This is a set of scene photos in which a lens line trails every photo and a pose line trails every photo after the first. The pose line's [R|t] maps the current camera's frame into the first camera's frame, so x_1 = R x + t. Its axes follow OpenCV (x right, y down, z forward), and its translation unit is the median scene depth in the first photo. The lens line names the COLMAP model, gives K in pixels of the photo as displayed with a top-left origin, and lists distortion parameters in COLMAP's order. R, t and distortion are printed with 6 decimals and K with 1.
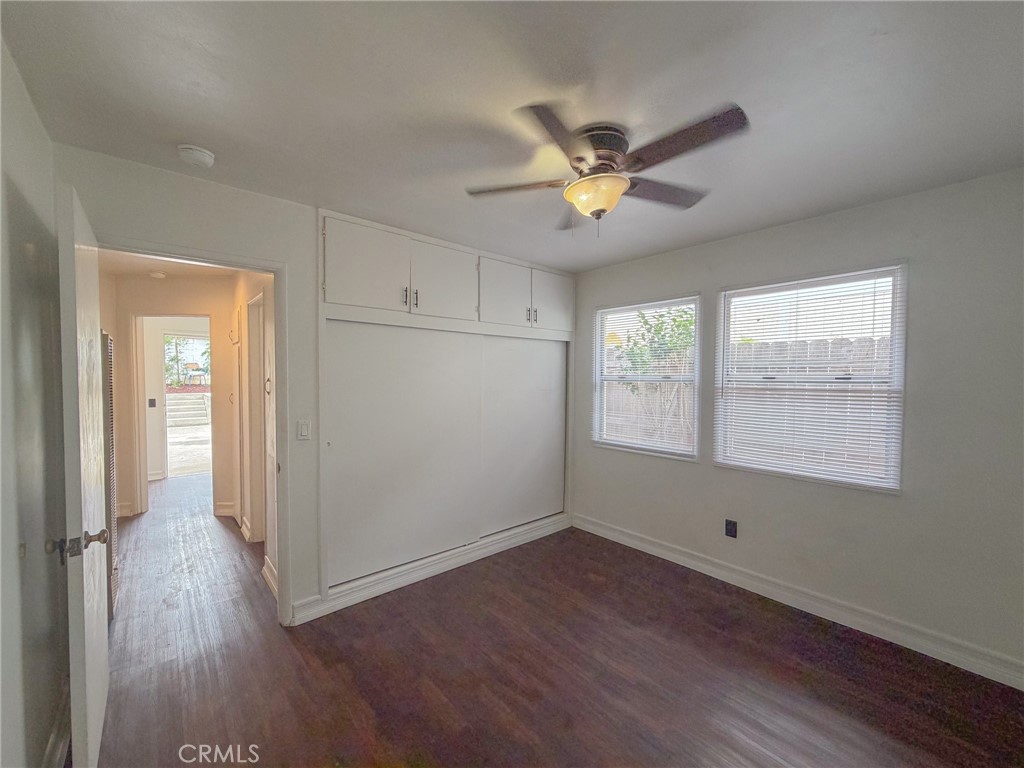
lens RADIAL K [[410.2, 0, 509.3], [0, 410.2, 386.9], [0, 0, 1]] dist [0.001291, 0.000204]
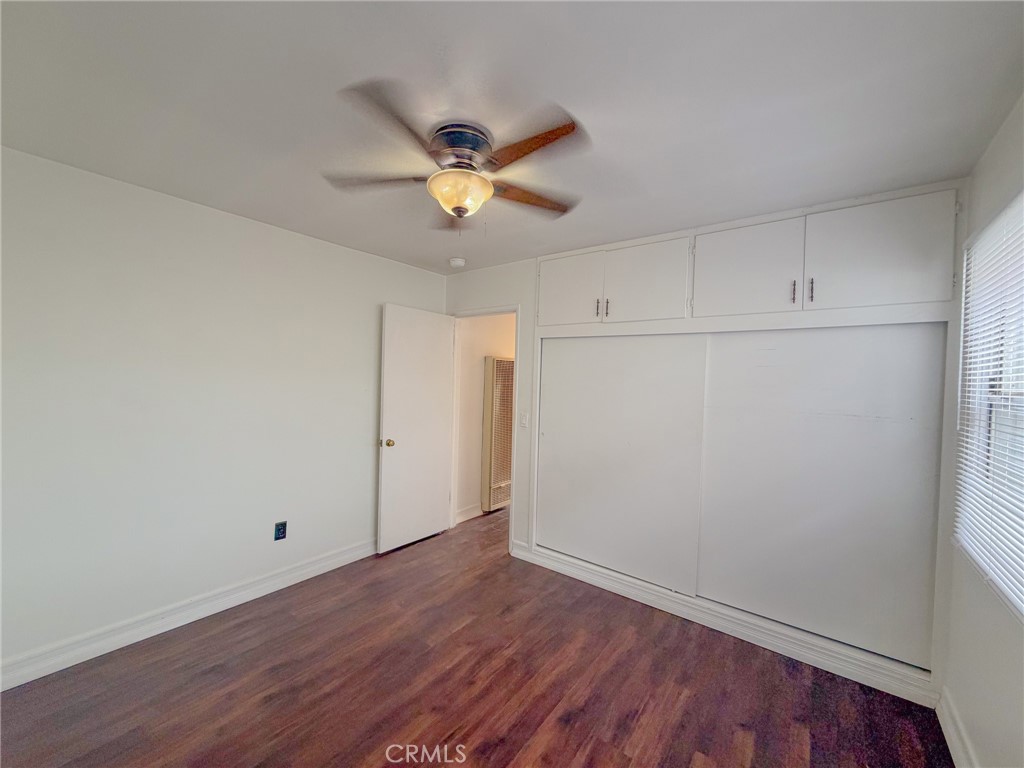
lens RADIAL K [[413.4, 0, 512.0], [0, 413.4, 384.0], [0, 0, 1]] dist [0.000482, 0.000081]
pose [[0.191713, 0.004002, -0.981443, 0.693684], [-0.059764, 0.998184, -0.007603, -0.002100], [0.979630, 0.060113, 0.191604, 0.540600]]
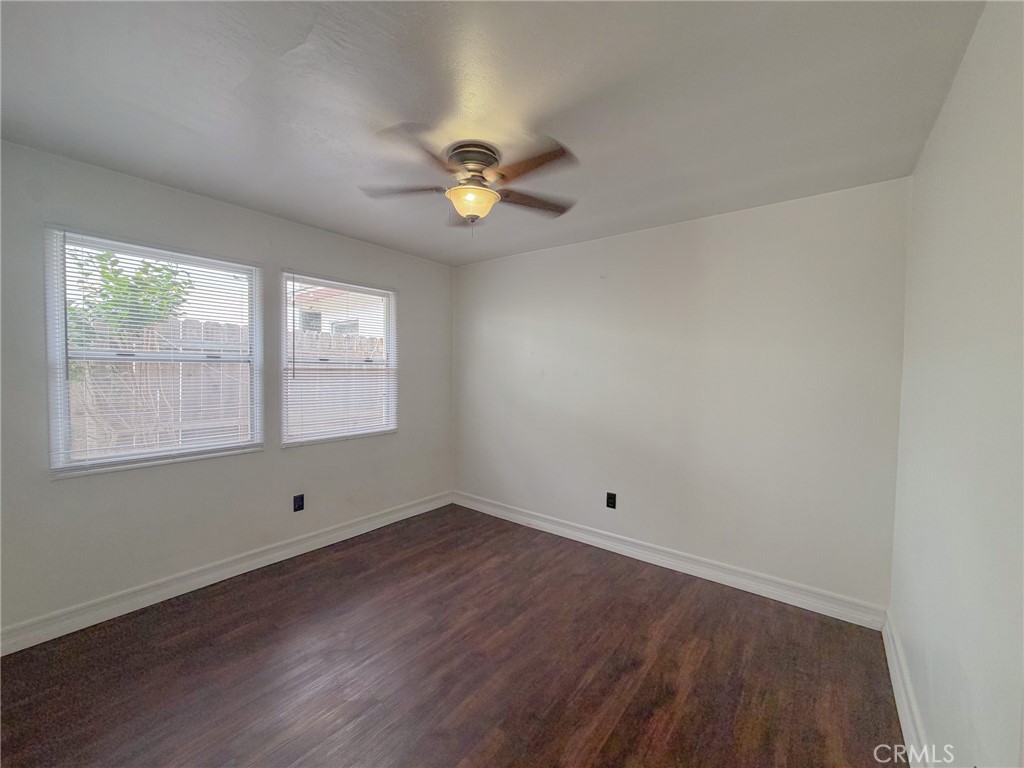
lens RADIAL K [[413.4, 0, 512.0], [0, 413.4, 384.0], [0, 0, 1]] dist [0.000482, 0.000081]
pose [[-0.191940, -0.052609, 0.979996, -0.583462], [0.000934, 0.998552, 0.053788, -0.014886], [-0.981406, 0.011240, -0.191613, 0.658204]]
